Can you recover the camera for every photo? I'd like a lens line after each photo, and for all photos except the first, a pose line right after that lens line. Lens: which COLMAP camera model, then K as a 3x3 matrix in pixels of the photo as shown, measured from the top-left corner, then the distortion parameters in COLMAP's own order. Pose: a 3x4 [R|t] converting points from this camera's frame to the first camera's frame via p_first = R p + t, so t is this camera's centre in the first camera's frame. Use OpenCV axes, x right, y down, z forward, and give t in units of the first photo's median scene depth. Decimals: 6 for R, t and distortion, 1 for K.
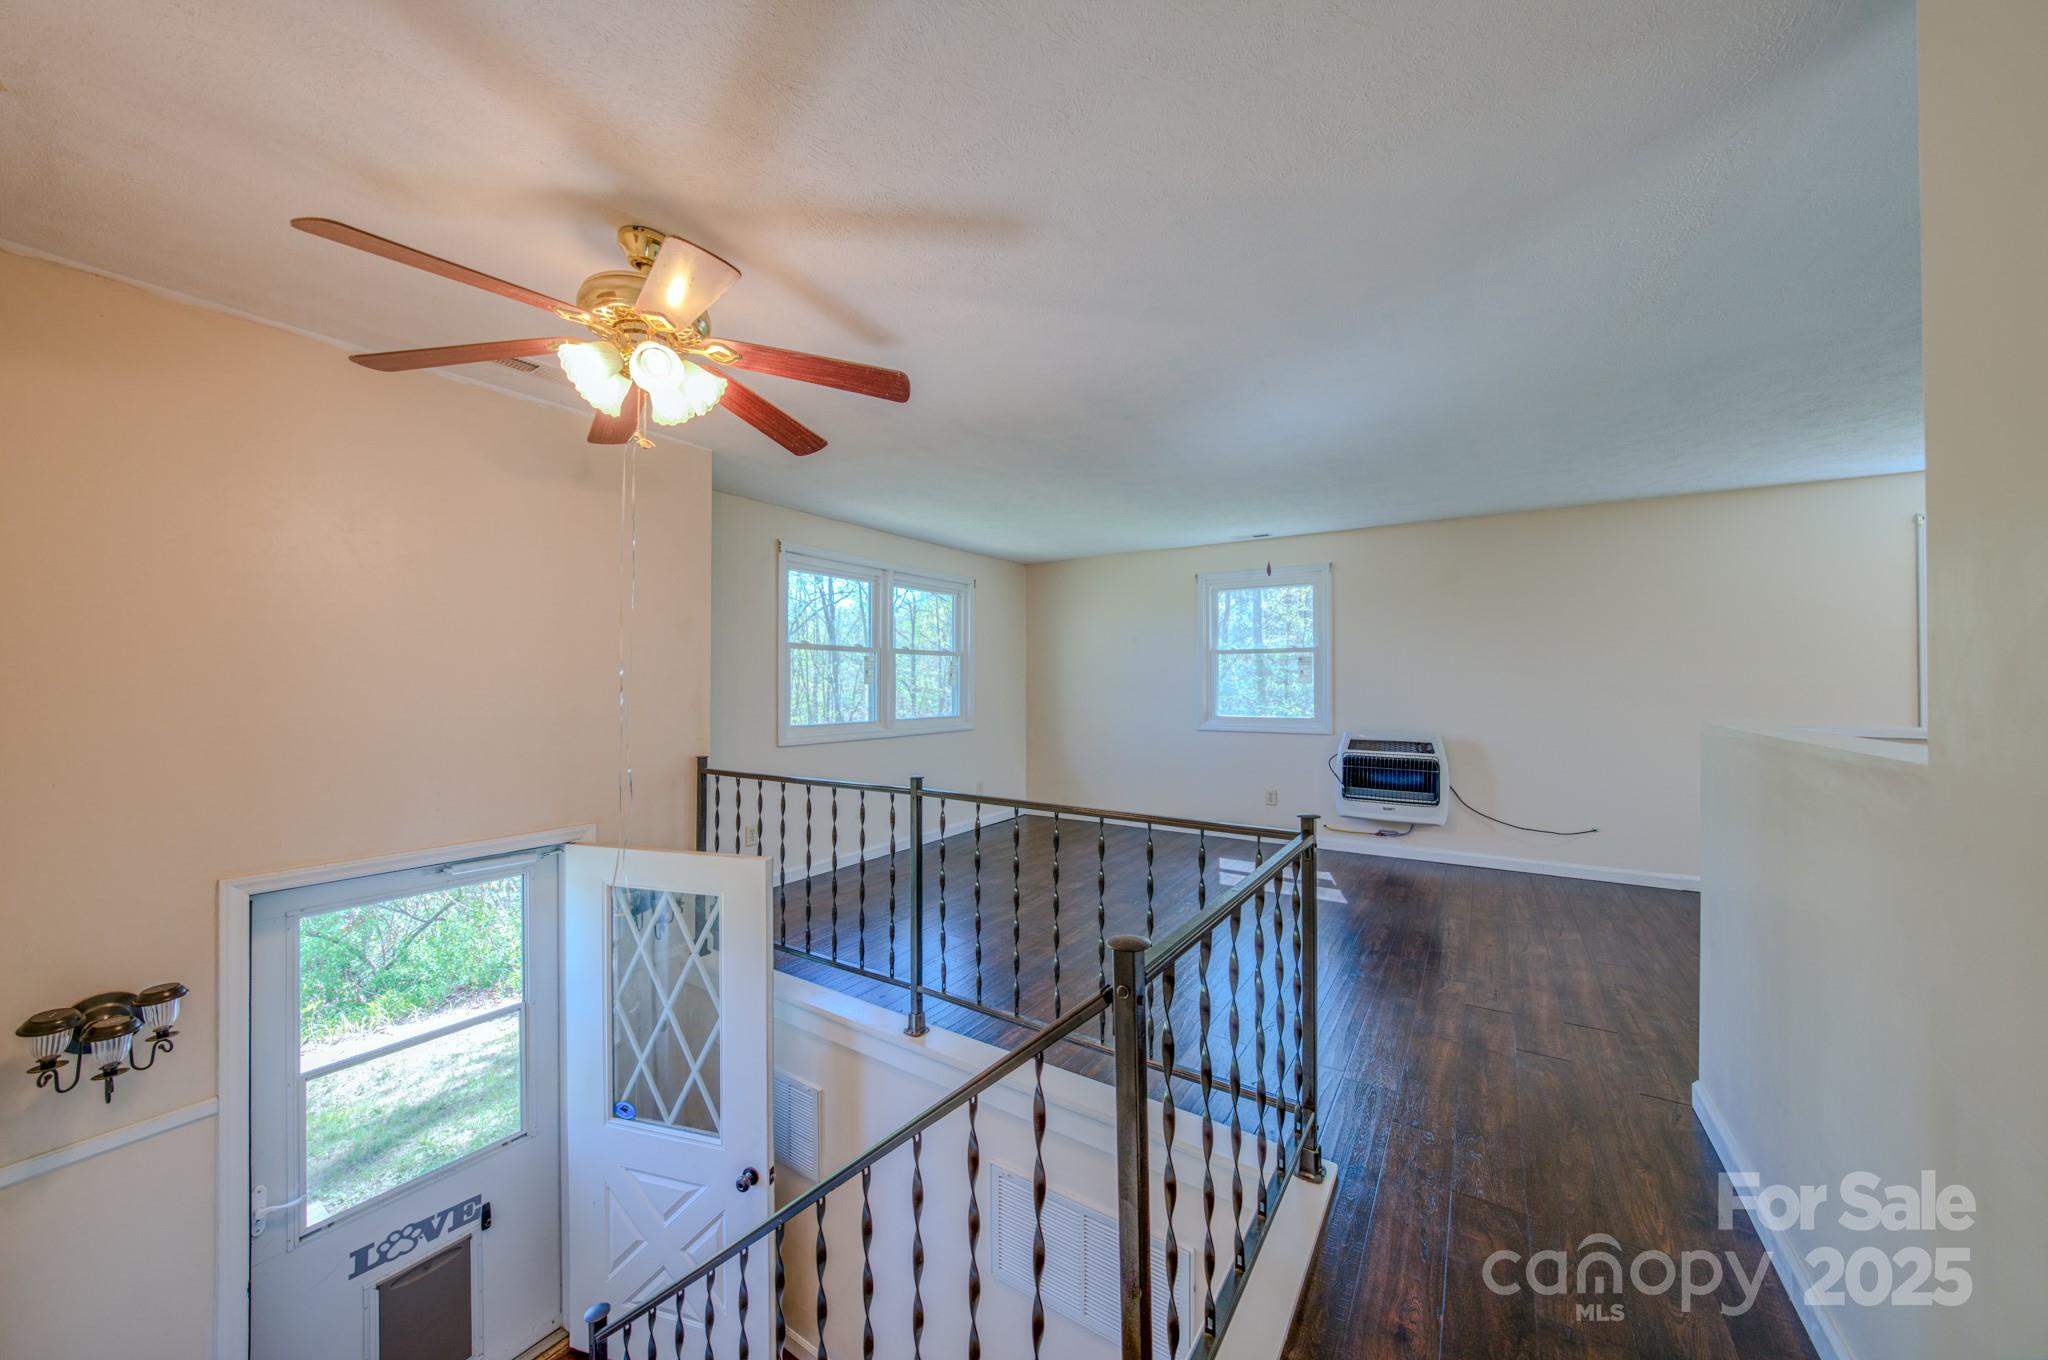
lens RADIAL K [[706.6, 0, 1027.9], [0, 706.6, 677.1], [0, 0, 1]] dist [-0.027702, 0.005053]
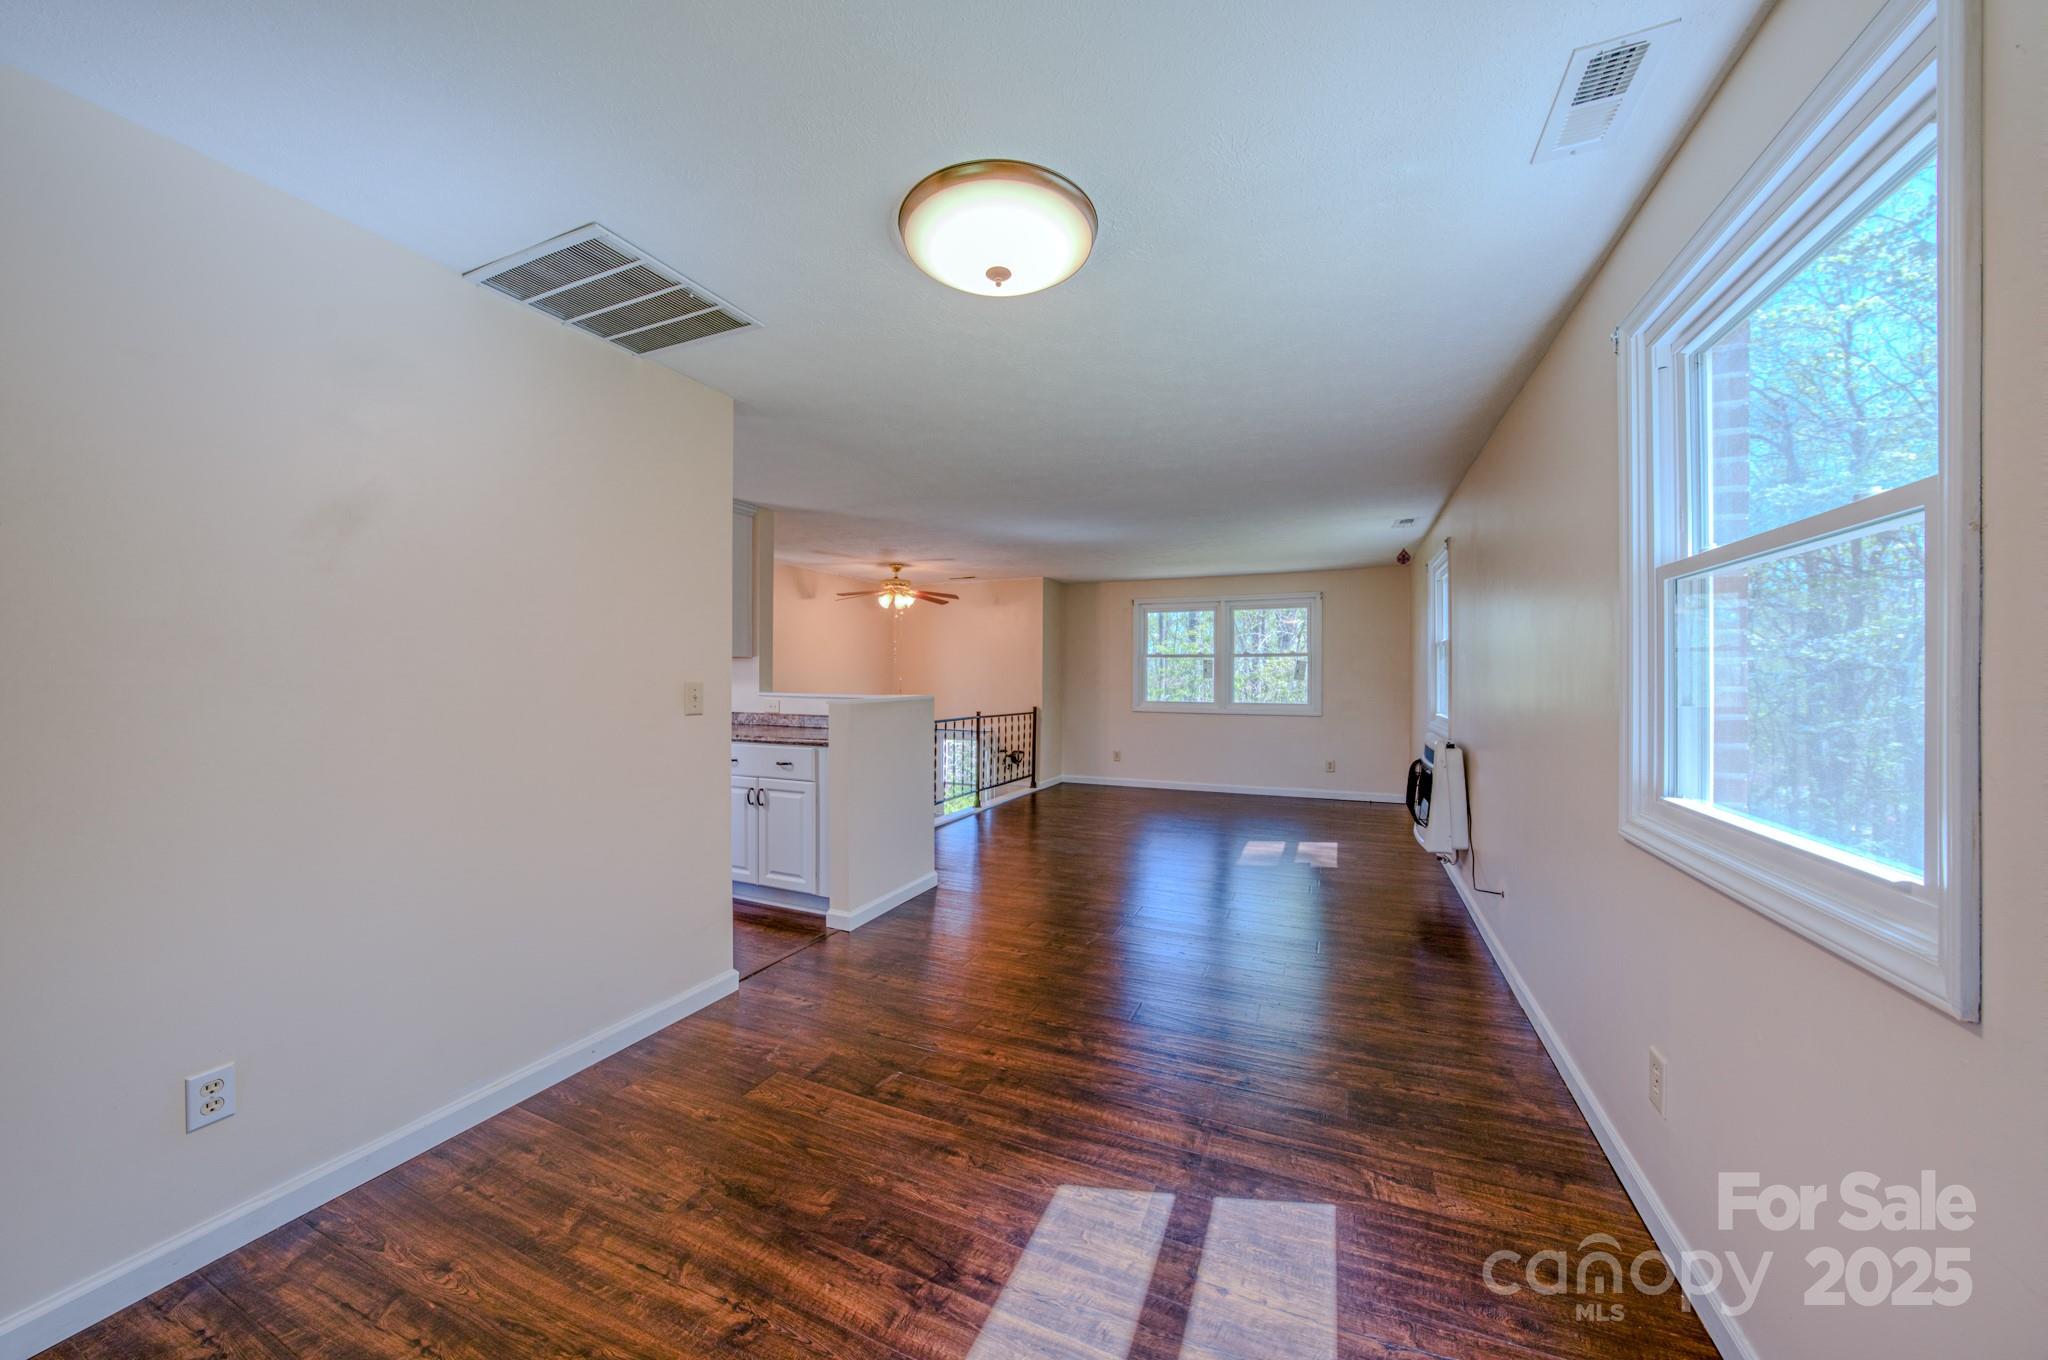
lens RADIAL K [[706.6, 0, 1027.9], [0, 706.6, 677.1], [0, 0, 1]] dist [-0.027702, 0.005053]
pose [[0.168770, 0.003820, -0.985648, 1.298804], [-0.000489, 0.999993, 0.003791, 0.002751], [0.985655, -0.000158, 0.168771, 0.387873]]
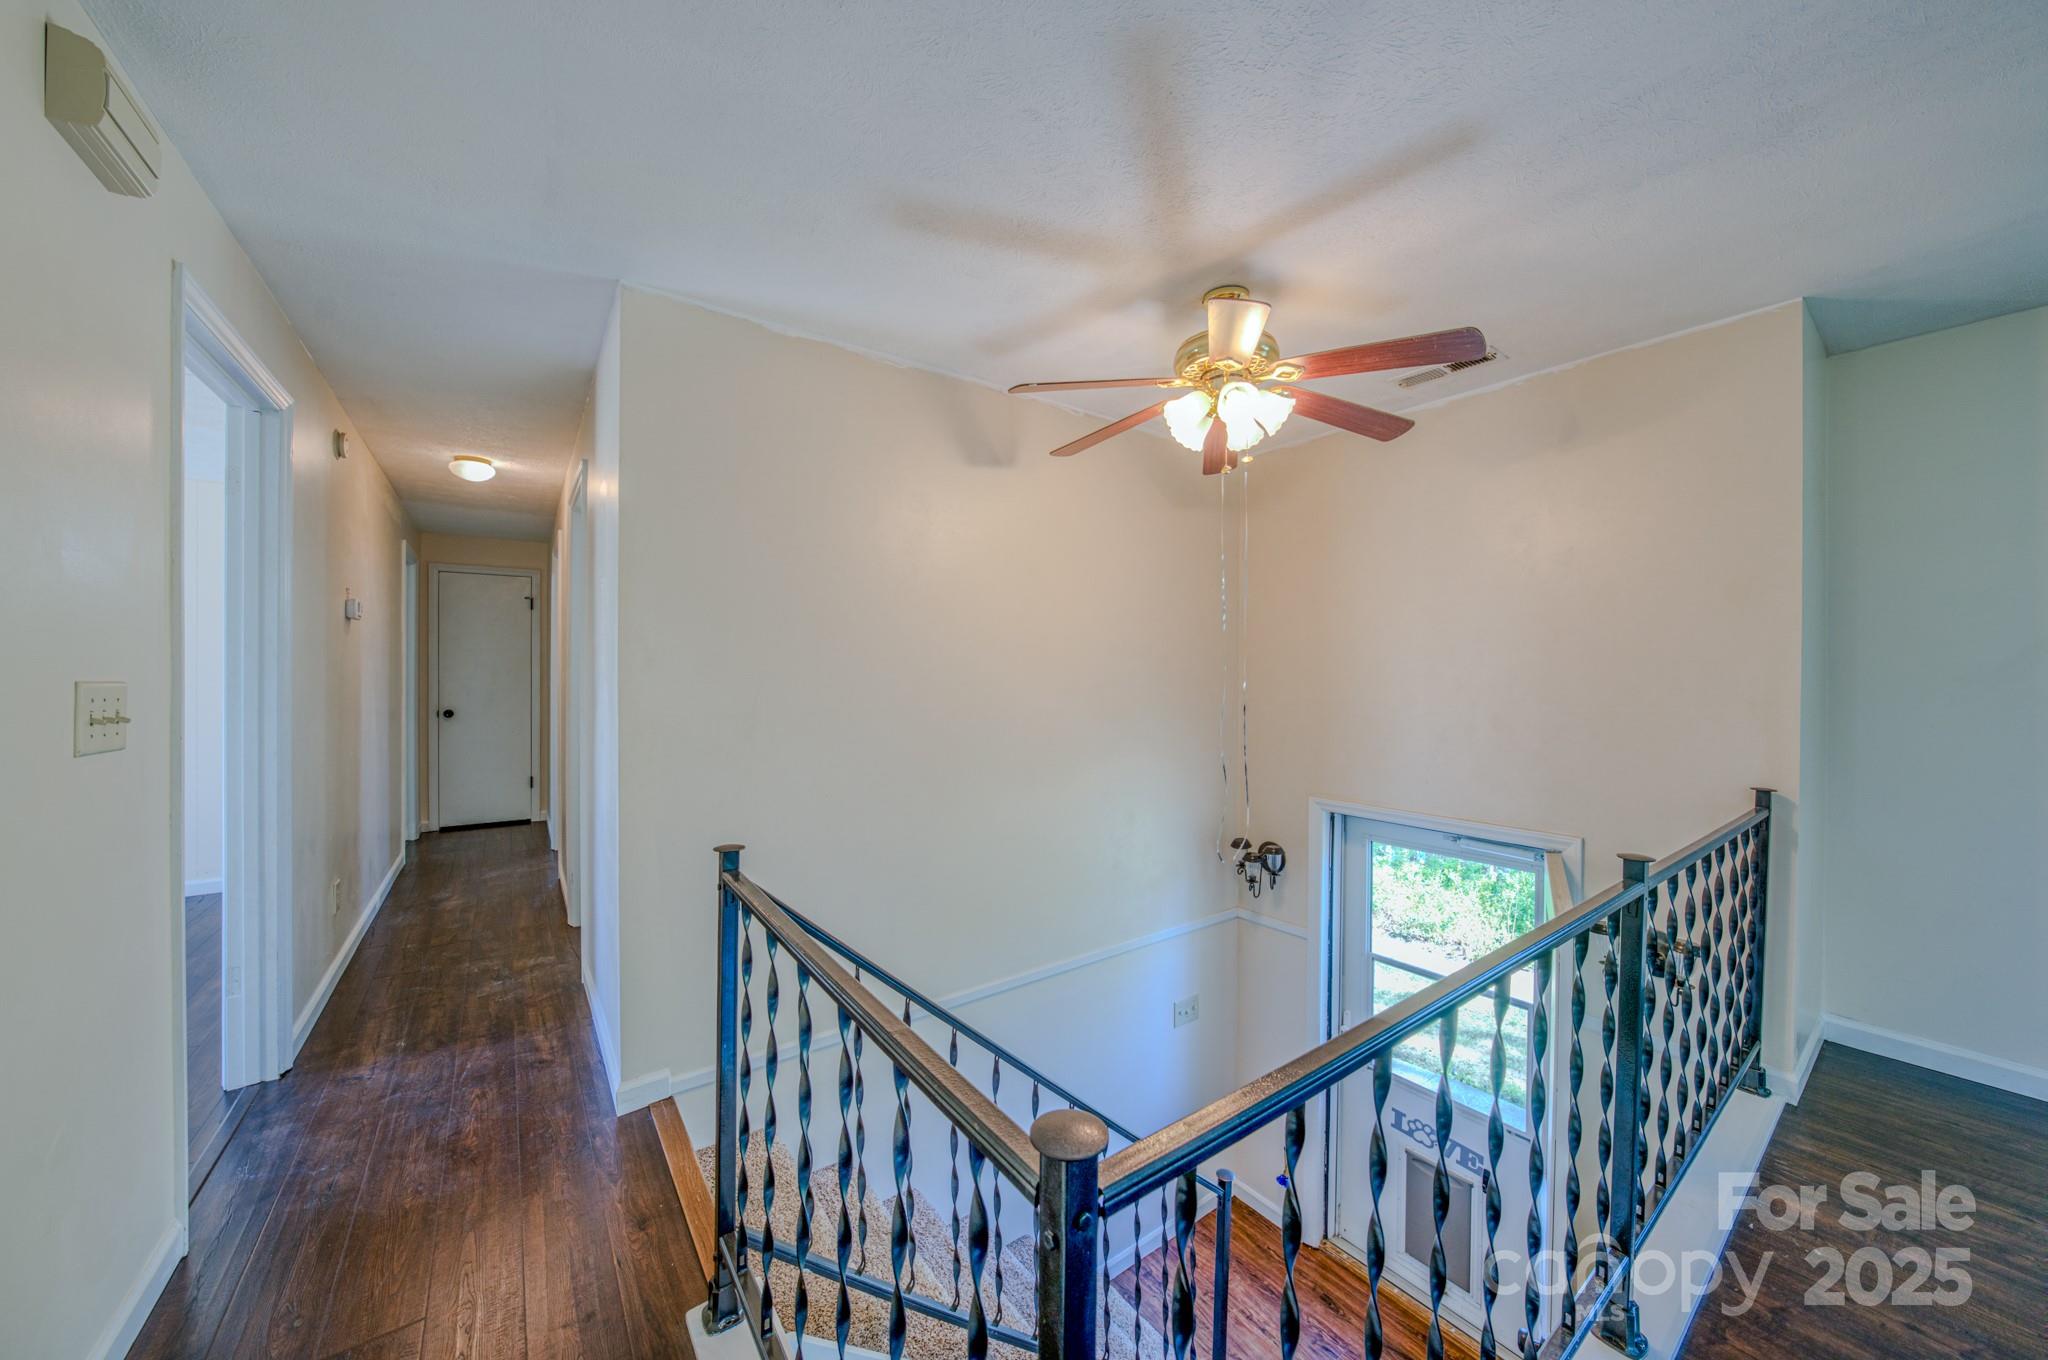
lens RADIAL K [[706.6, 0, 1027.9], [0, 706.6, 677.1], [0, 0, 1]] dist [-0.027702, 0.005053]
pose [[-0.346964, -0.005836, -0.937860, 0.249472], [-0.001948, 0.999983, -0.005502, 0.011691], [0.937877, -0.000082, -0.346969, 0.400385]]
